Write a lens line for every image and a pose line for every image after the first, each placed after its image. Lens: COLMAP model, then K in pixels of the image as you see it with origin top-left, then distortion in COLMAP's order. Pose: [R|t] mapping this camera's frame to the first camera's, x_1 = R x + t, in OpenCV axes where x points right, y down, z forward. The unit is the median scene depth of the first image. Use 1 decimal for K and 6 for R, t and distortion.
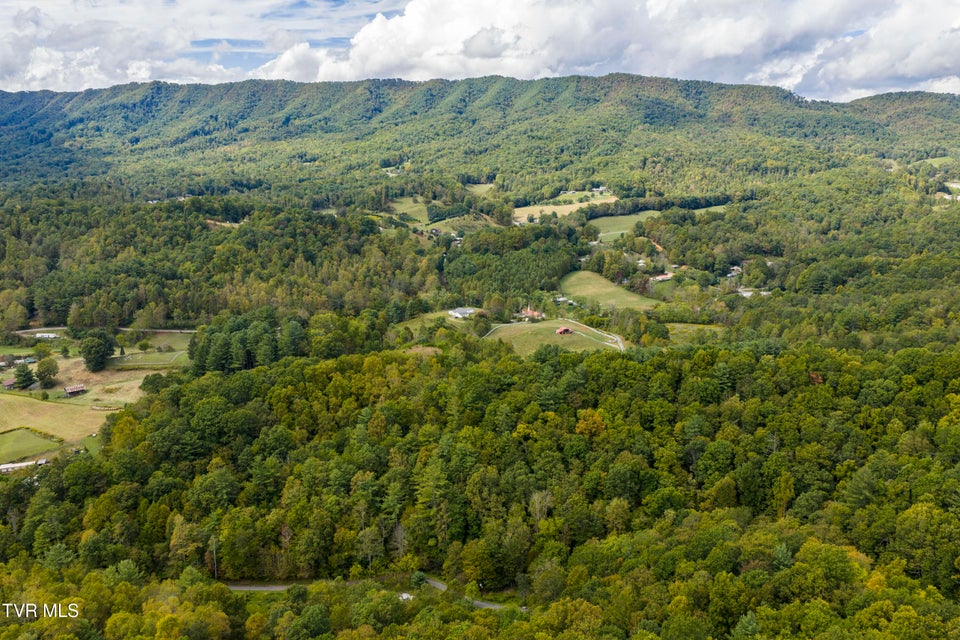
lens RADIAL K [[792.8, 0, 480.4], [0, 792.8, 322.9], [0, 0, 1]] dist [0.021107, -0.032356]
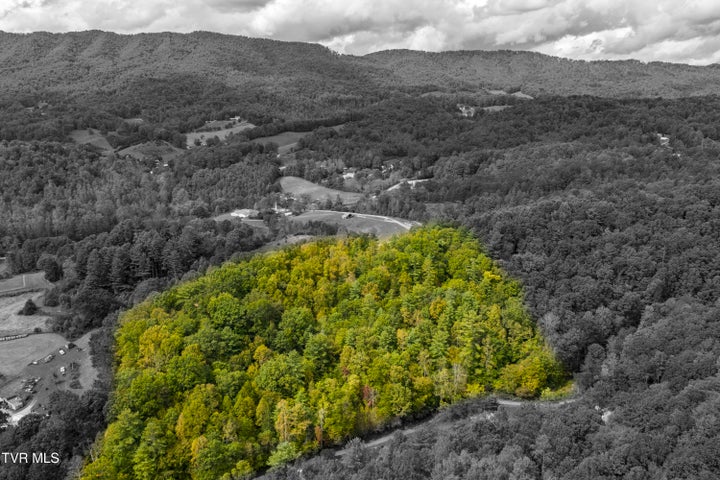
lens RADIAL K [[594.6, 0, 361.2], [0, 594.6, 240.8], [0, 0, 1]] dist [0.021107, -0.032356]
pose [[0.886538, -0.127456, 0.444754, -0.204602], [0.116349, 0.991830, 0.052315, 0.001498], [-0.447788, 0.005367, 0.894124, 0.084185]]
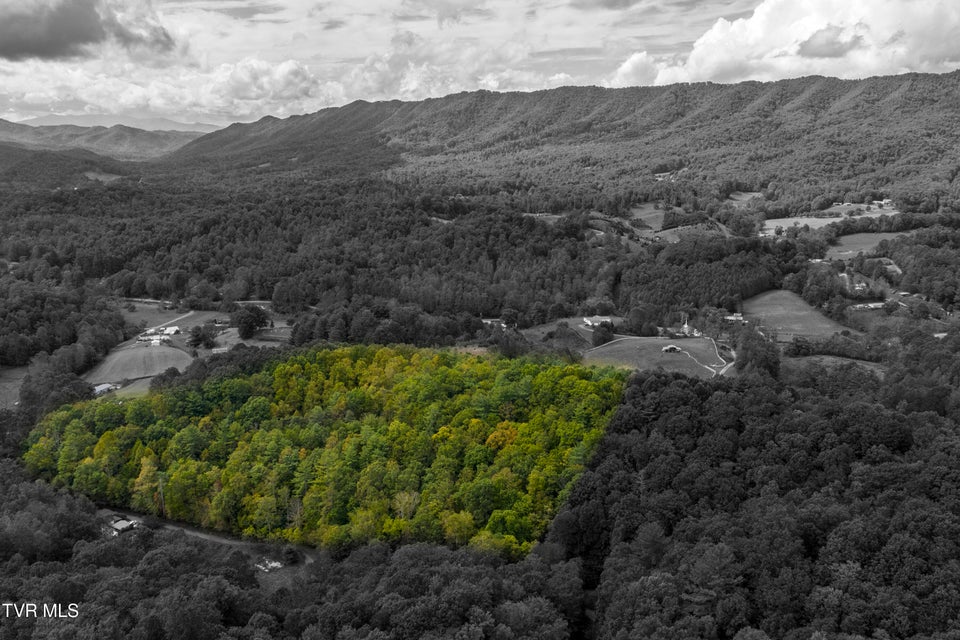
lens RADIAL K [[792.8, 0, 480.4], [0, 792.8, 316.8], [0, 0, 1]] dist [0.021107, -0.032356]
pose [[0.912641, 0.092634, -0.398128, 0.178016], [-0.097818, 0.995177, 0.007322, -0.008323], [0.396886, 0.032262, 0.917301, 0.034907]]
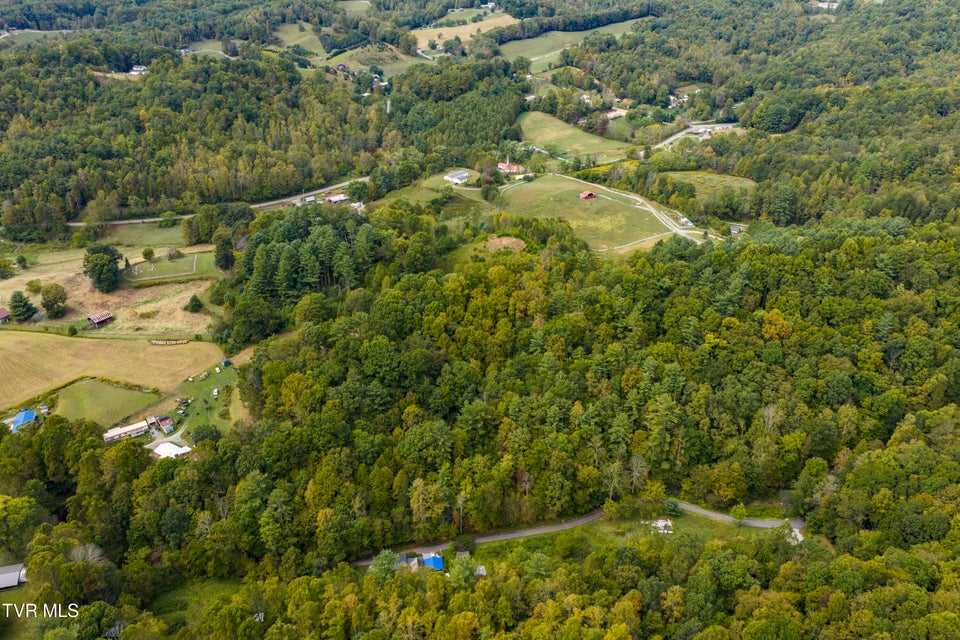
lens RADIAL K [[792.8, 0, 480.8], [0, 792.8, 322.5], [0, 0, 1]] dist [0.021107, -0.032356]
pose [[0.971421, -0.113575, 0.208427, -0.162188], [0.061371, 0.968415, 0.241672, -0.054644], [-0.229292, -0.221974, 0.947709, 0.043193]]
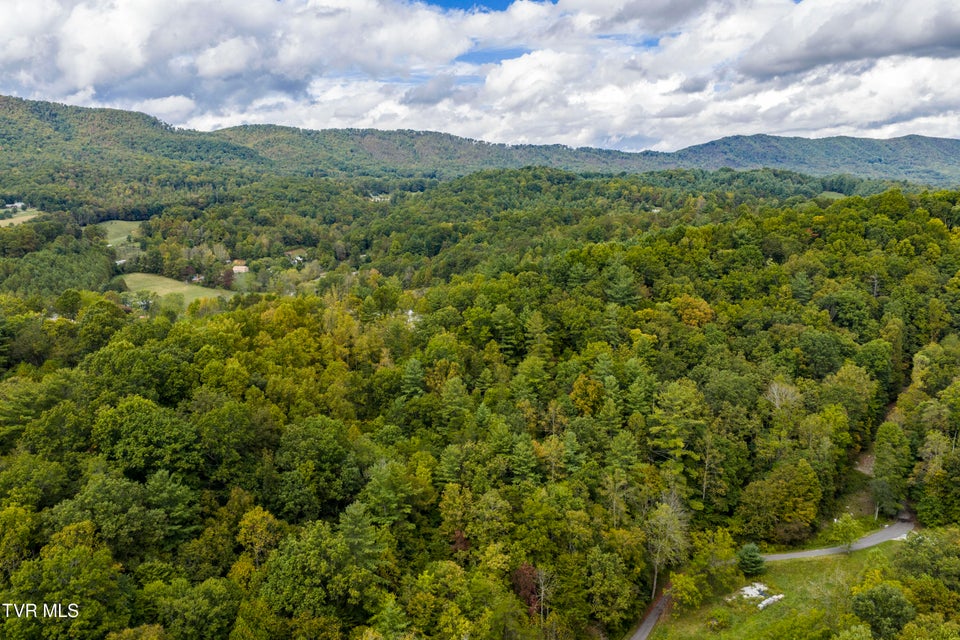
lens RADIAL K [[792.8, 0, 482.1], [0, 792.8, 323.5], [0, 0, 1]] dist [0.021107, -0.032356]
pose [[0.679664, -0.136257, 0.720757, -0.201739], [0.181330, 0.983309, 0.014899, 0.032679], [-0.710757, 0.120568, 0.693028, 0.225743]]
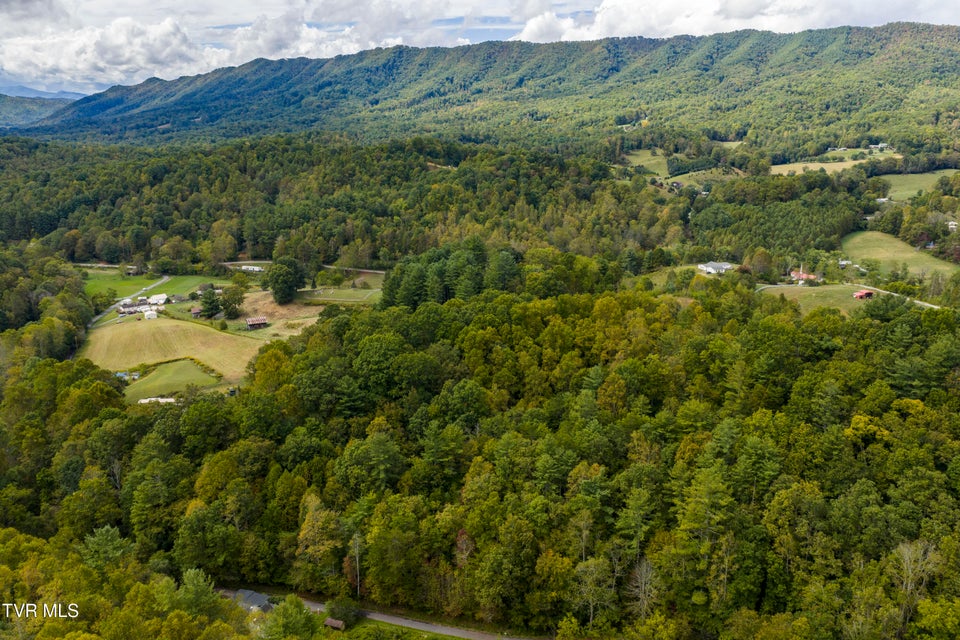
lens RADIAL K [[792.8, 0, 480.0], [0, 792.8, 318.3], [0, 0, 1]] dist [0.021107, -0.032356]
pose [[0.960509, 0.071313, -0.268954, -0.024457], [-0.064951, 0.997359, 0.032489, 0.020402], [0.270561, -0.013737, 0.962605, 0.131583]]
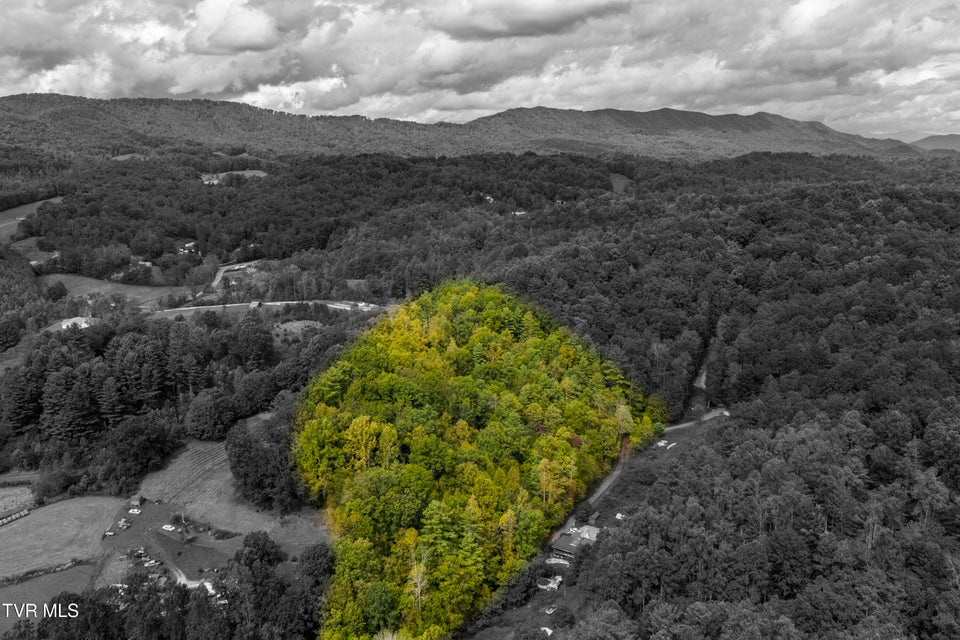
lens RADIAL K [[792.8, 0, 480.1], [0, 792.8, 321.1], [0, 0, 1]] dist [0.021107, -0.032356]
pose [[0.460120, -0.203277, 0.864273, -0.402417], [0.216411, 0.969756, 0.112874, -0.013932], [-0.861078, 0.135103, 0.490196, 0.194240]]
